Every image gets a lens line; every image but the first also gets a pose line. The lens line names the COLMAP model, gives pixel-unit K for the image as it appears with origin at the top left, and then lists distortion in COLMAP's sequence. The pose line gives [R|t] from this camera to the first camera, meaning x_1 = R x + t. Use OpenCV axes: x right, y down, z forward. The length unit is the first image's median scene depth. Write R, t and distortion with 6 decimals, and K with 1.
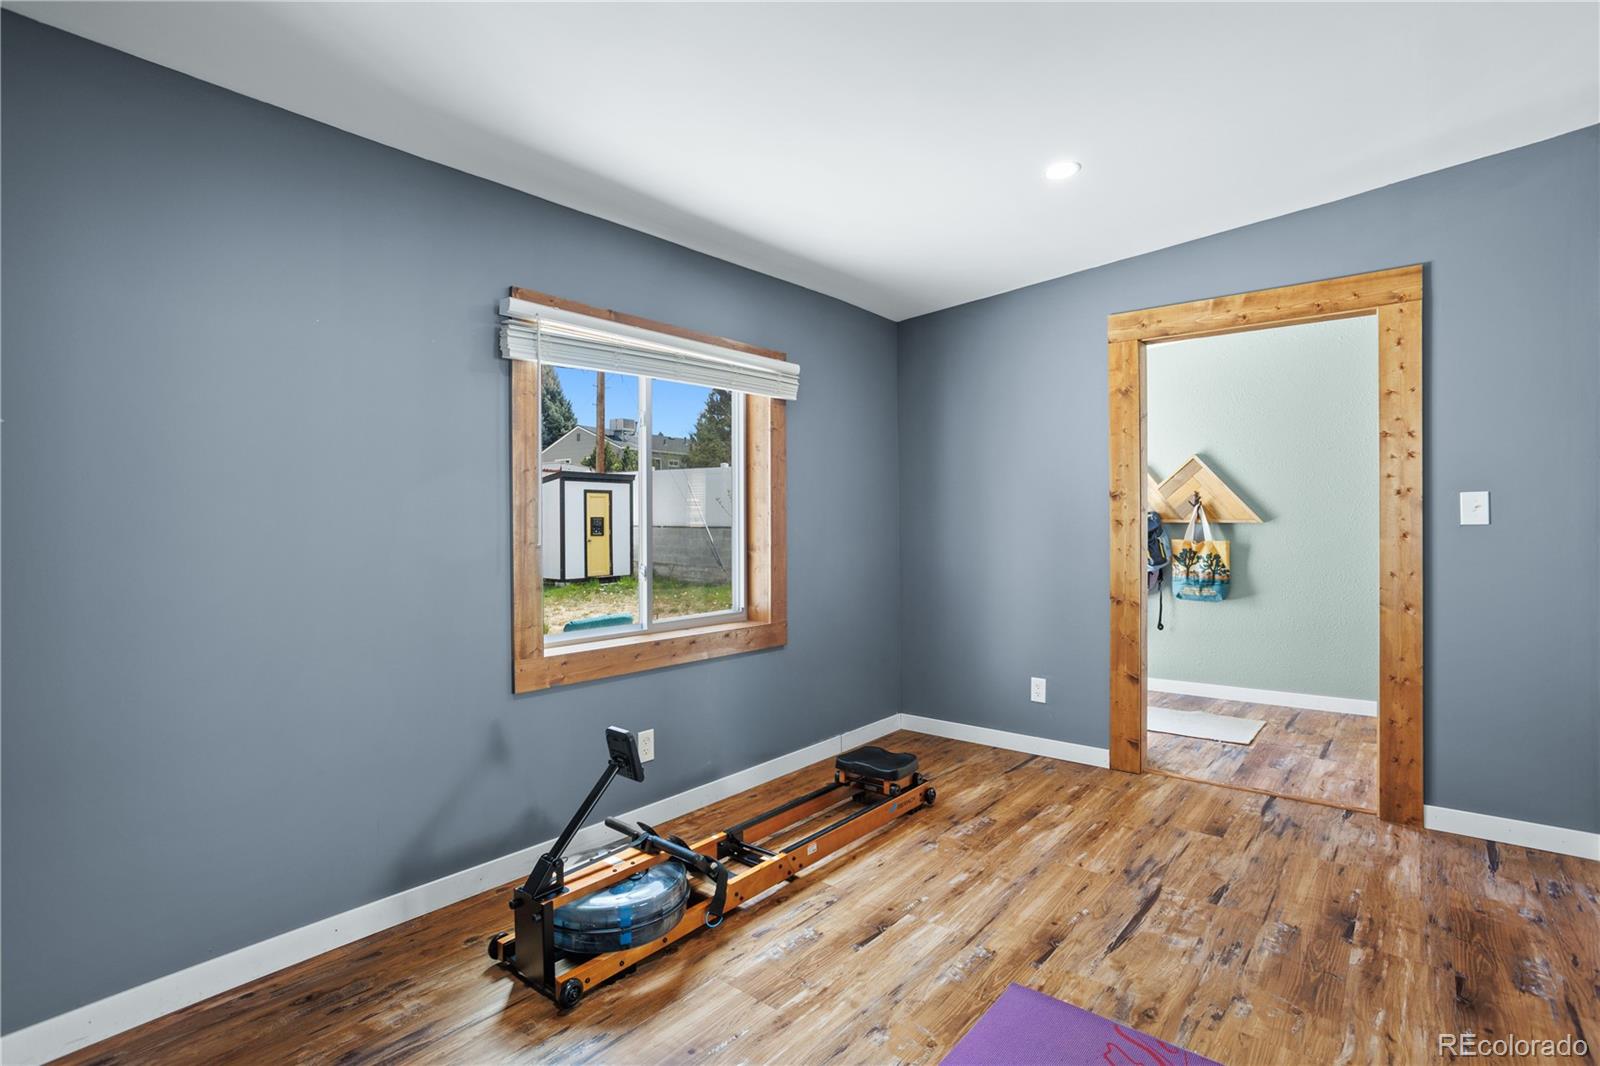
lens RADIAL K [[775.0, 0, 788.0], [0, 775.0, 534.7], [0, 0, 1]] dist [-0.019345, 0.001754]
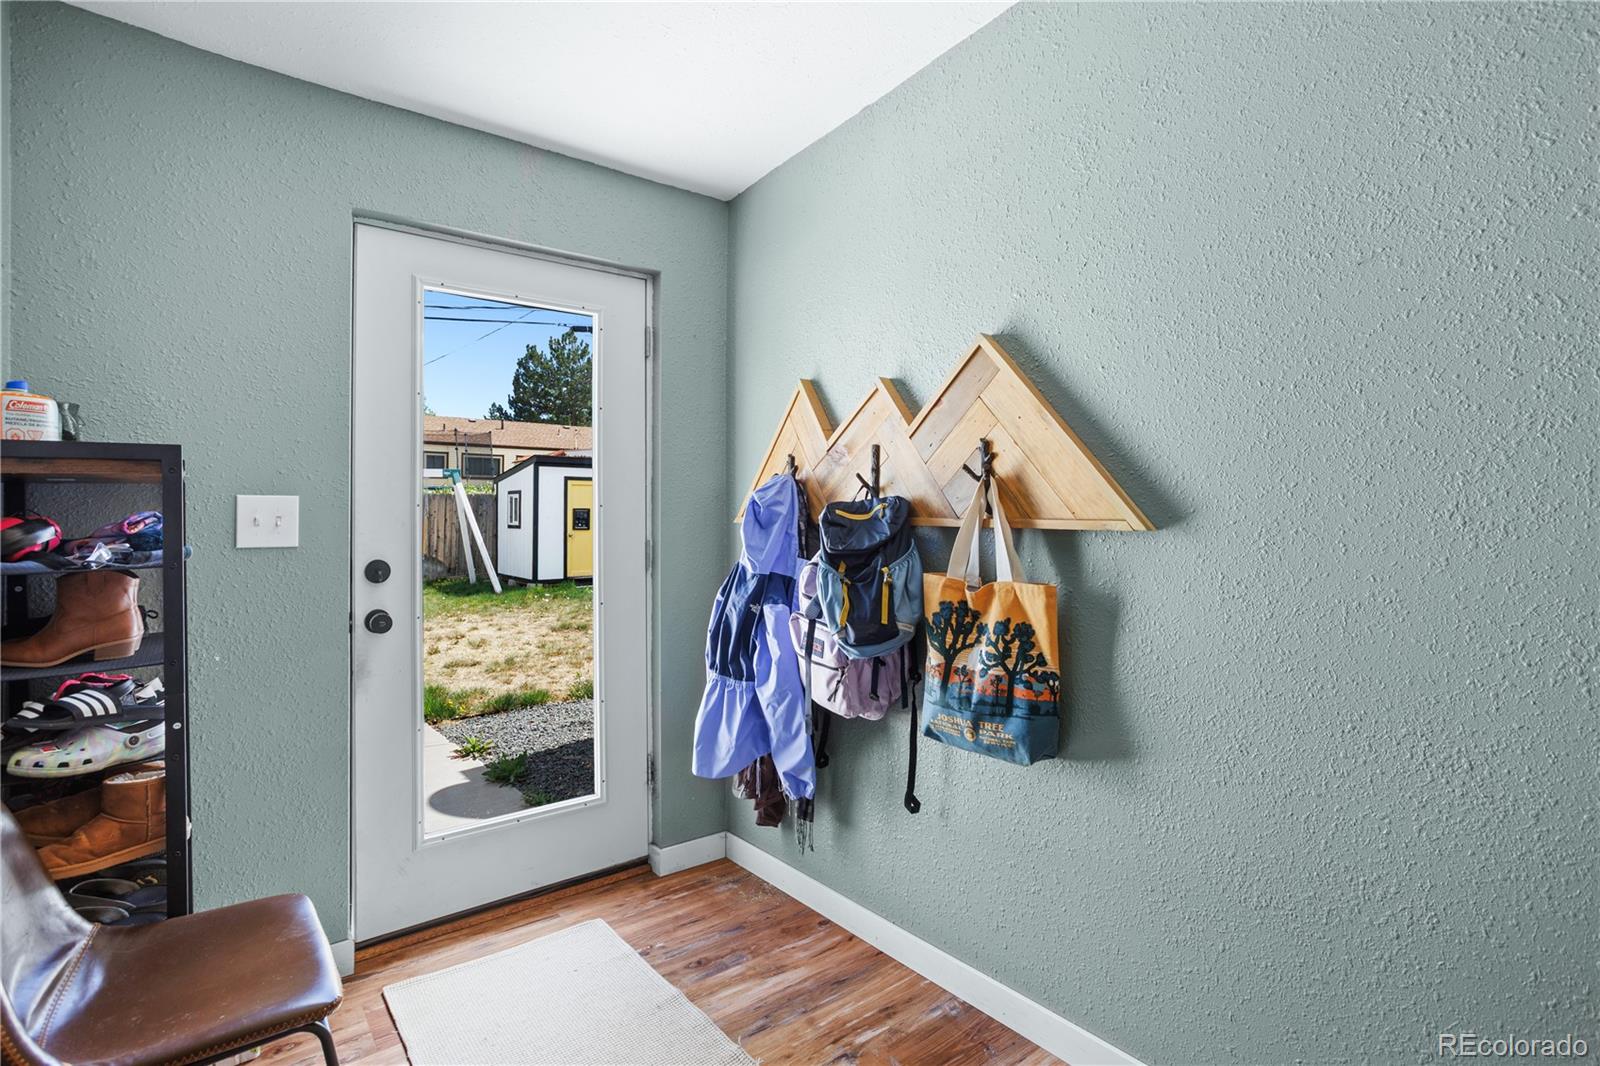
lens RADIAL K [[775.0, 0, 805.1], [0, 775.0, 522.6], [0, 0, 1]] dist [-0.019345, 0.001754]
pose [[0.984048, 0.011019, -0.177561, 0.247934], [-0.012348, 0.999903, -0.006386, -0.007258], [0.177473, 0.008477, 0.984089, 0.308882]]
